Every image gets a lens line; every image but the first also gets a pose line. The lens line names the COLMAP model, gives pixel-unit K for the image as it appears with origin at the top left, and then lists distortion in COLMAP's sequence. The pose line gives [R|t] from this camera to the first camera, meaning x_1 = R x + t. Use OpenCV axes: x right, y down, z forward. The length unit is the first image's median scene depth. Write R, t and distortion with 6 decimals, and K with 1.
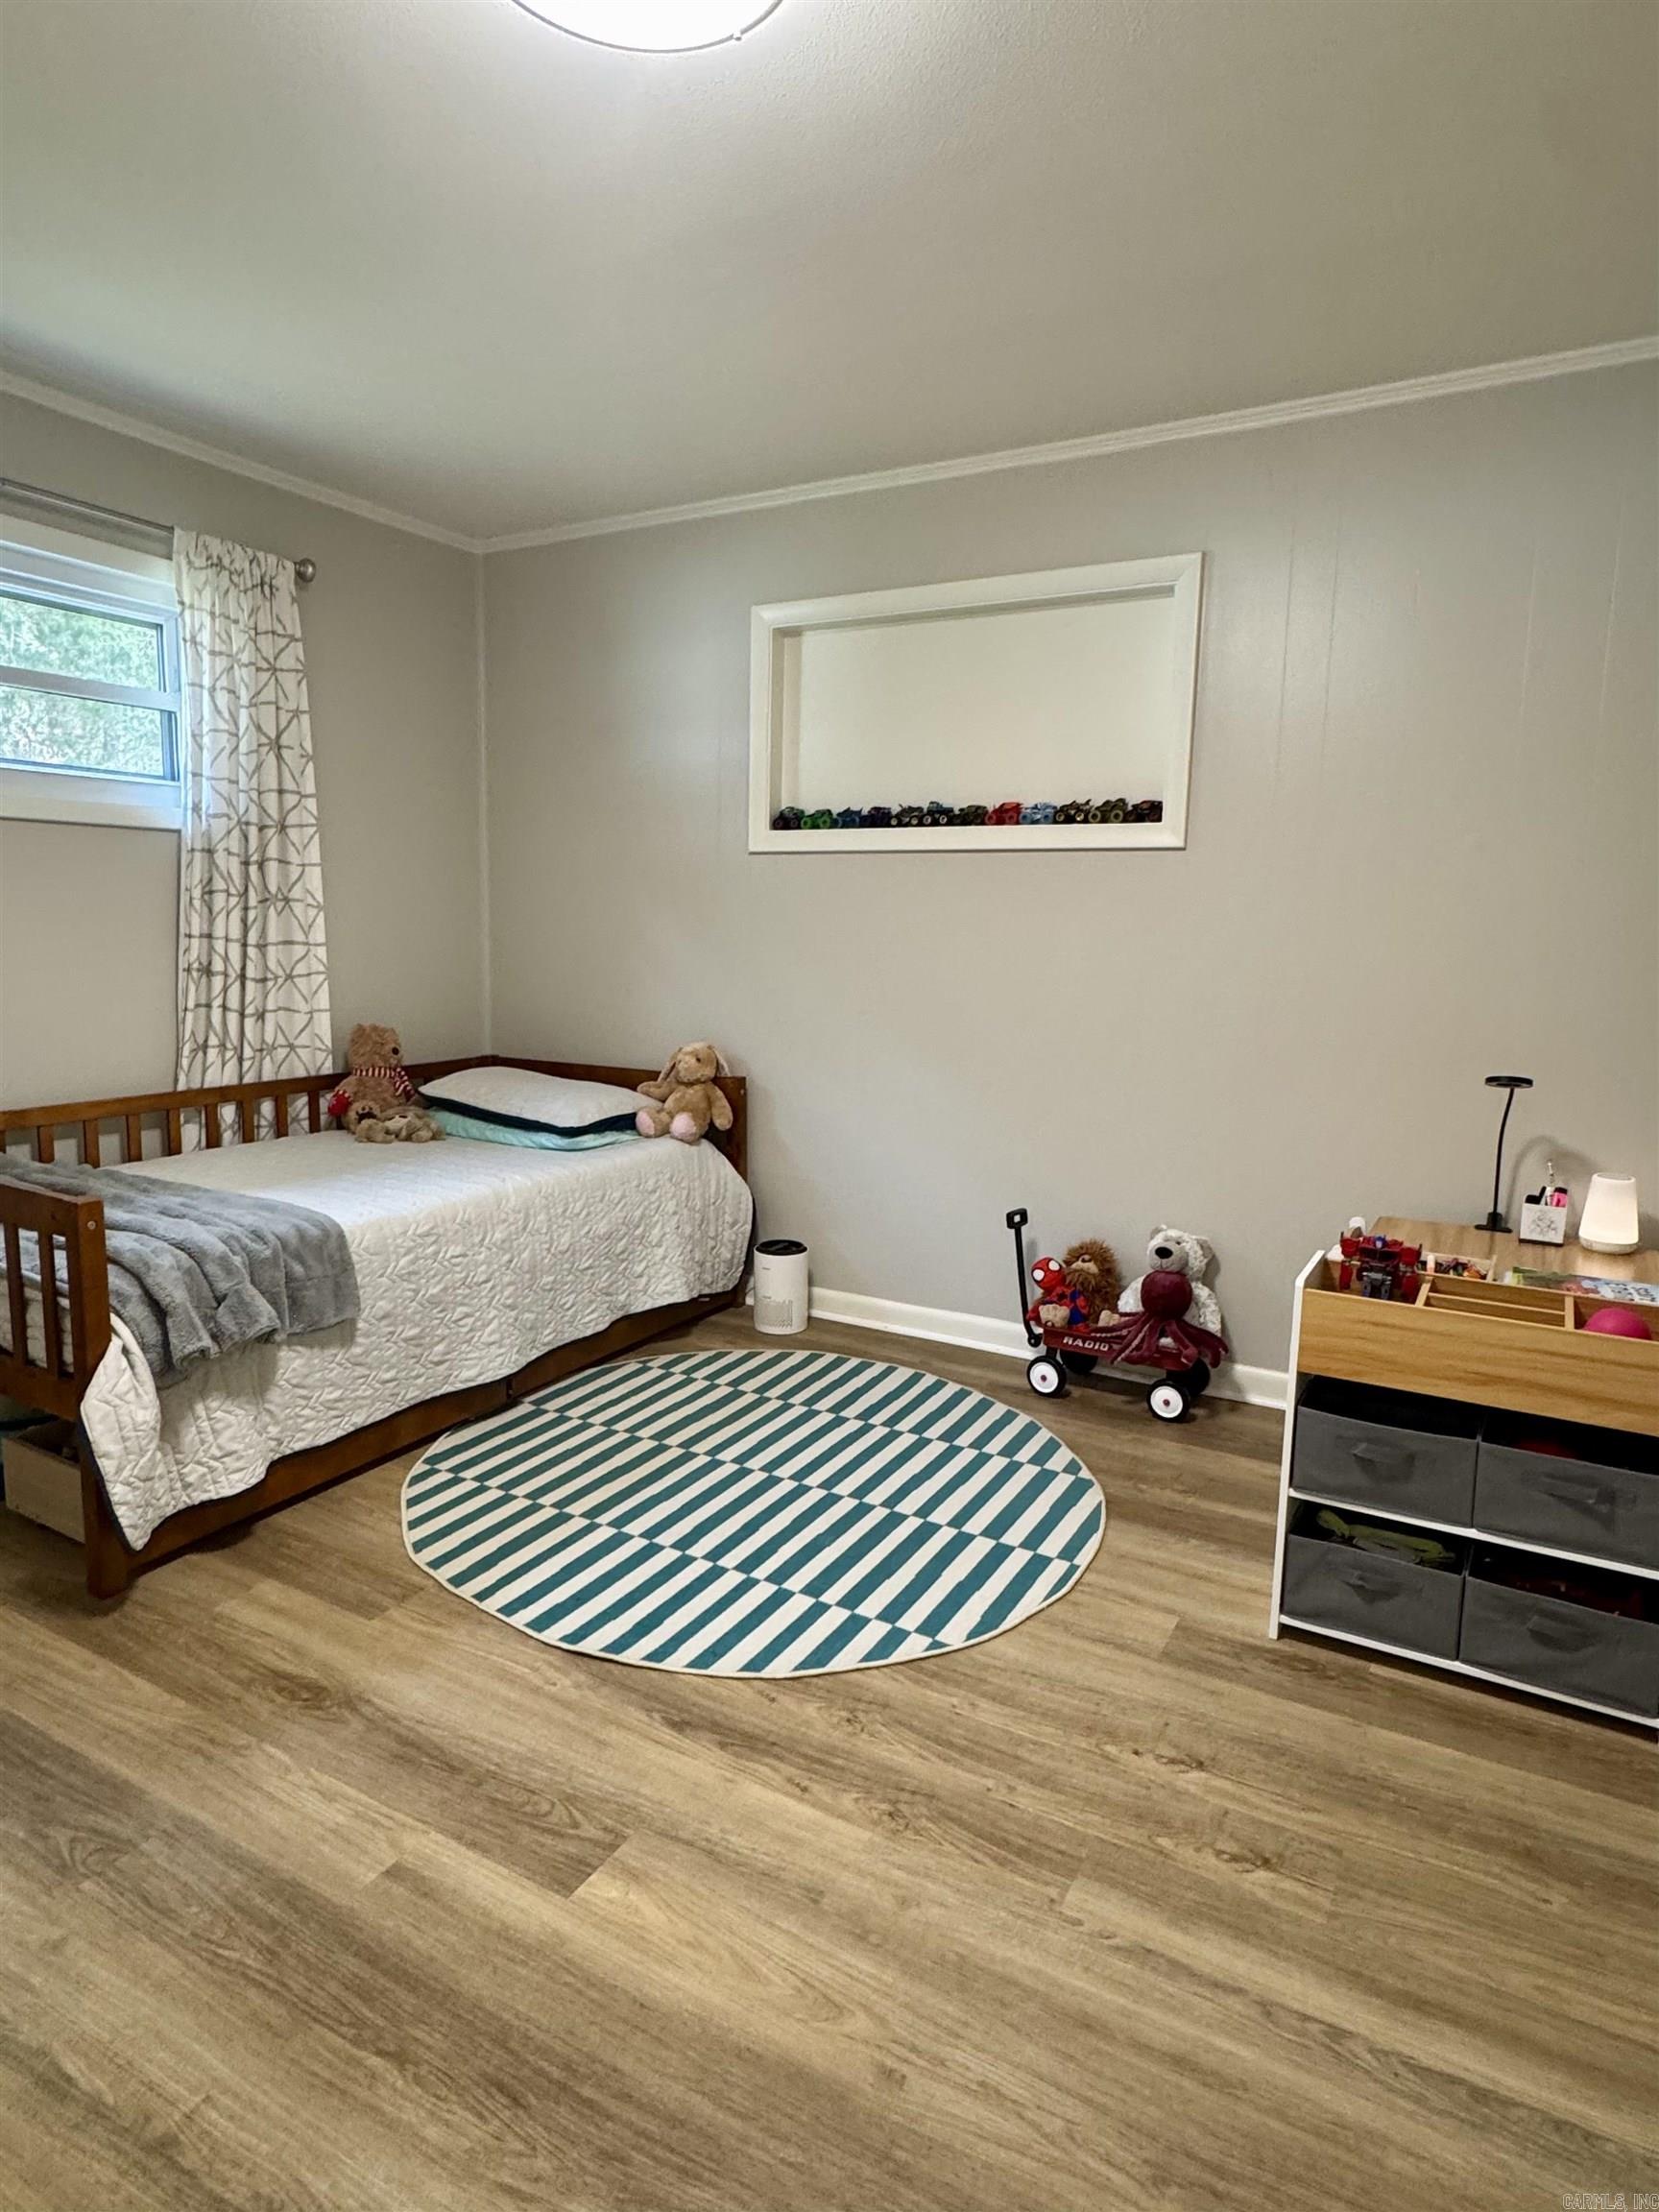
lens RADIAL K [[1268.6, 0, 825.8], [0, 1268.6, 1099.3], [0, 0, 1]] dist [0.000107, 0.000923]
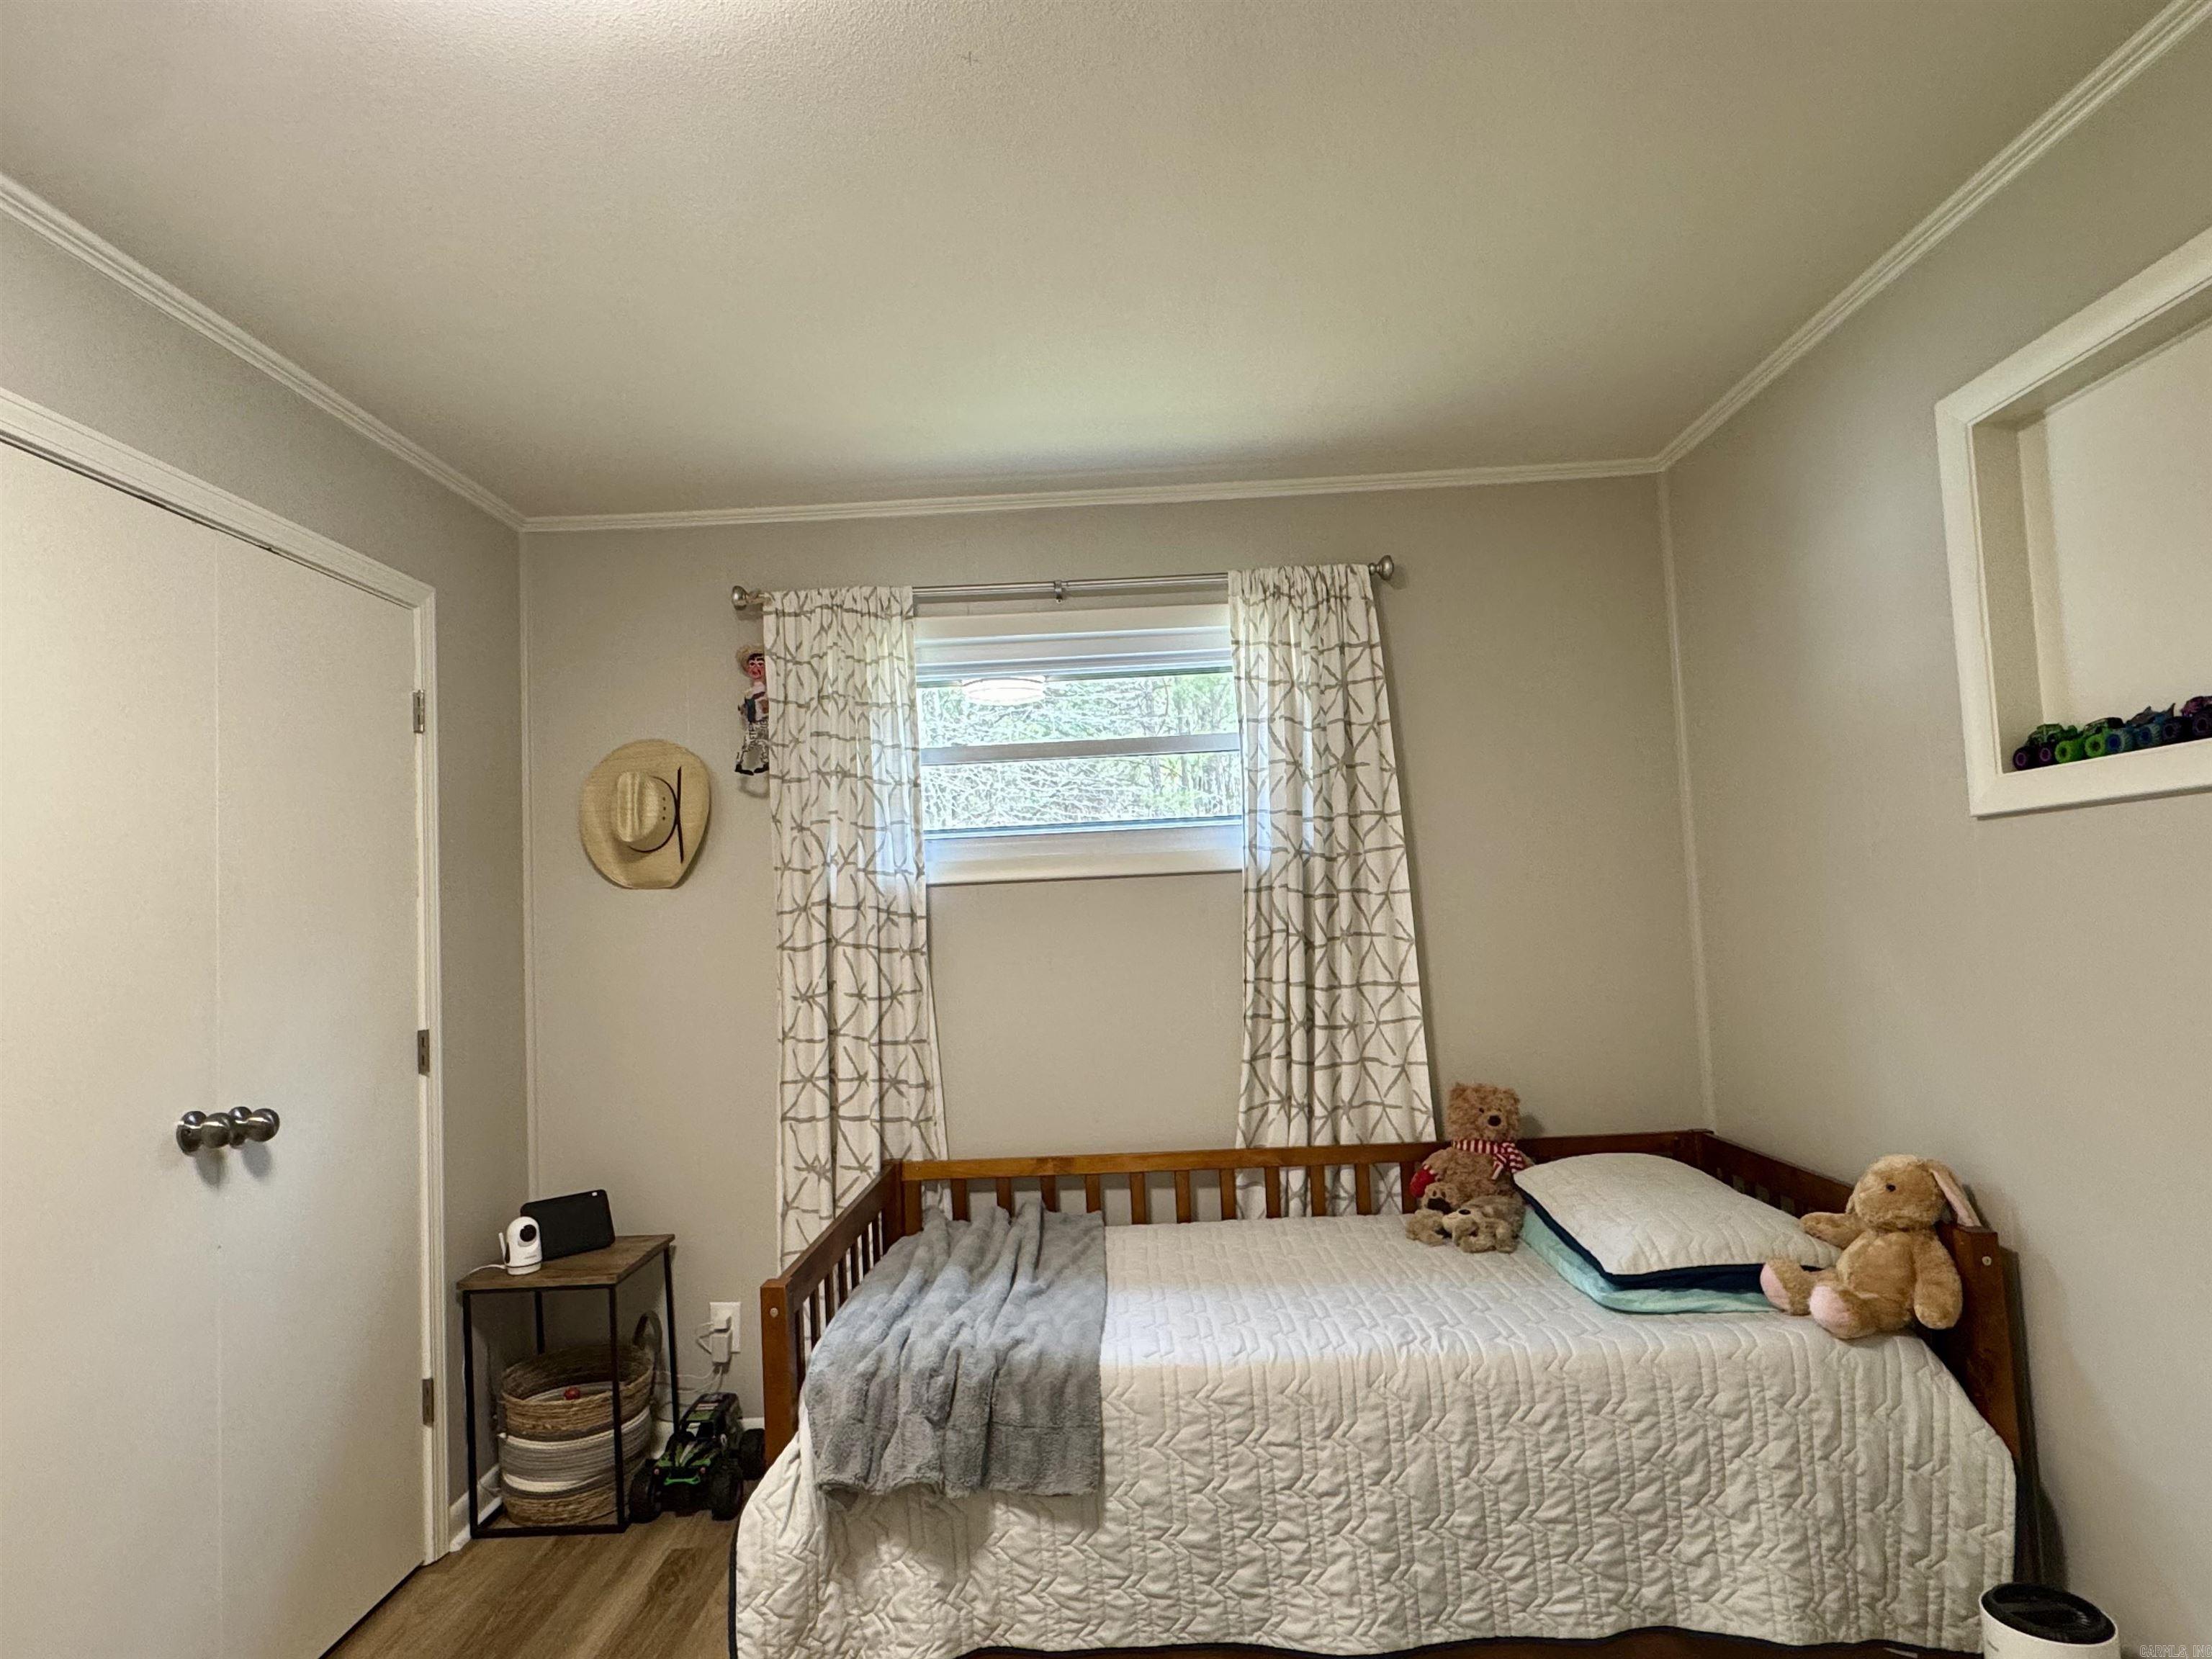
lens RADIAL K [[1268.6, 0, 1106.0], [0, 1268.6, 838.2], [0, 0, 1]] dist [0.000107, 0.000923]
pose [[0.471859, -0.099874, -0.875999, 0.269025], [-0.071102, 0.986017, -0.150717, -0.081566], [0.878802, 0.133403, 0.458160, 0.451879]]
